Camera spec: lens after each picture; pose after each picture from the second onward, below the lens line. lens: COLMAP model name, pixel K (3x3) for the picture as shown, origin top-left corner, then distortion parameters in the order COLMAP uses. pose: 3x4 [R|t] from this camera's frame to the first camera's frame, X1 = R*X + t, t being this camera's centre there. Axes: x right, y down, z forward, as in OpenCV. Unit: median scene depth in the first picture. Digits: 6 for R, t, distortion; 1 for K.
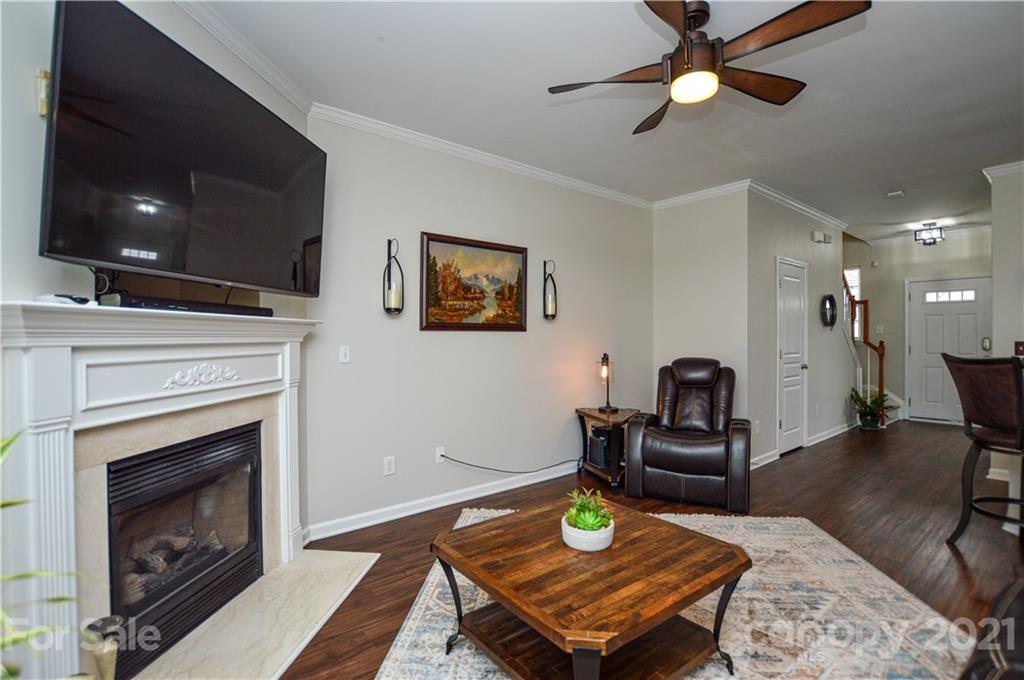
lens RADIAL K [[476.7, 0, 509.9], [0, 476.7, 338.6], [0, 0, 1]] dist [-0.029344, 0.001973]
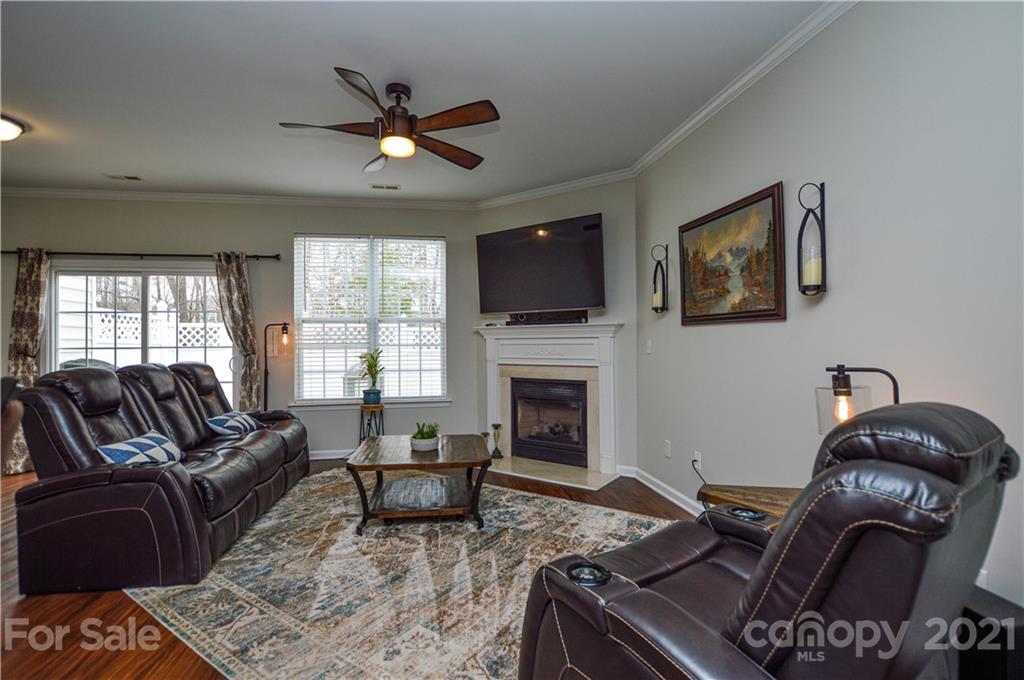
lens RADIAL K [[476.7, 0, 505.1], [0, 476.7, 335.2], [0, 0, 1]] dist [-0.029344, 0.001973]
pose [[-0.493703, -0.003612, -0.869623, 0.769182], [0.005200, 0.999961, -0.007106, 0.007262], [0.869615, -0.008030, -0.493665, 1.048398]]
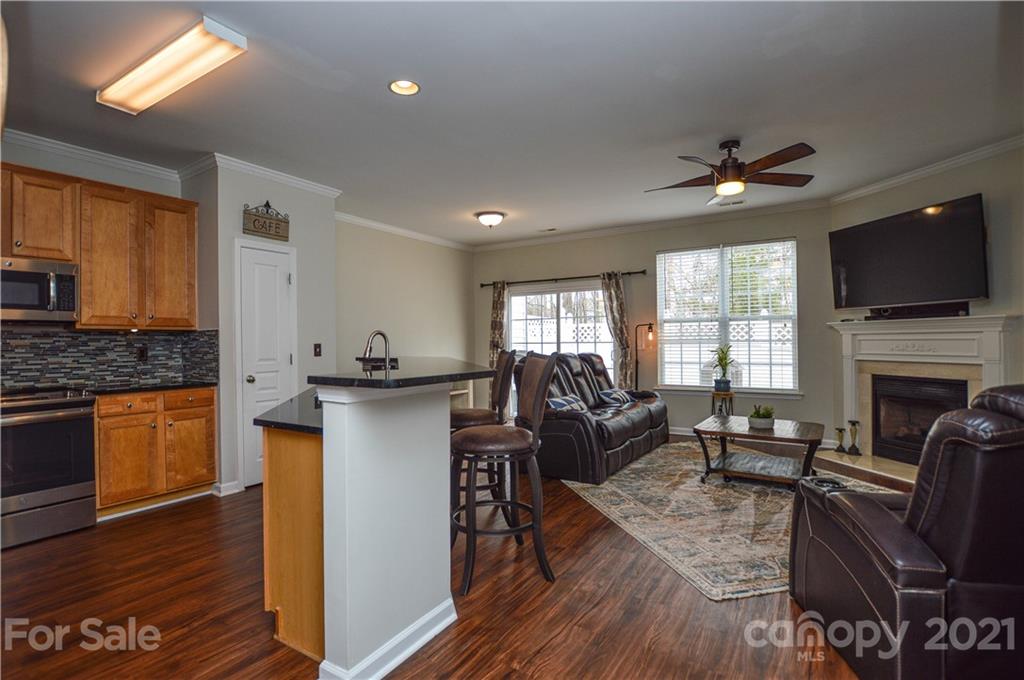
lens RADIAL K [[476.7, 0, 496.1], [0, 476.7, 342.1], [0, 0, 1]] dist [-0.029344, 0.001973]
pose [[-0.954182, 0.015410, -0.298831, 0.947914], [0.013164, 0.999868, 0.009528, 0.003677], [0.298939, 0.005157, -0.954258, 1.304192]]
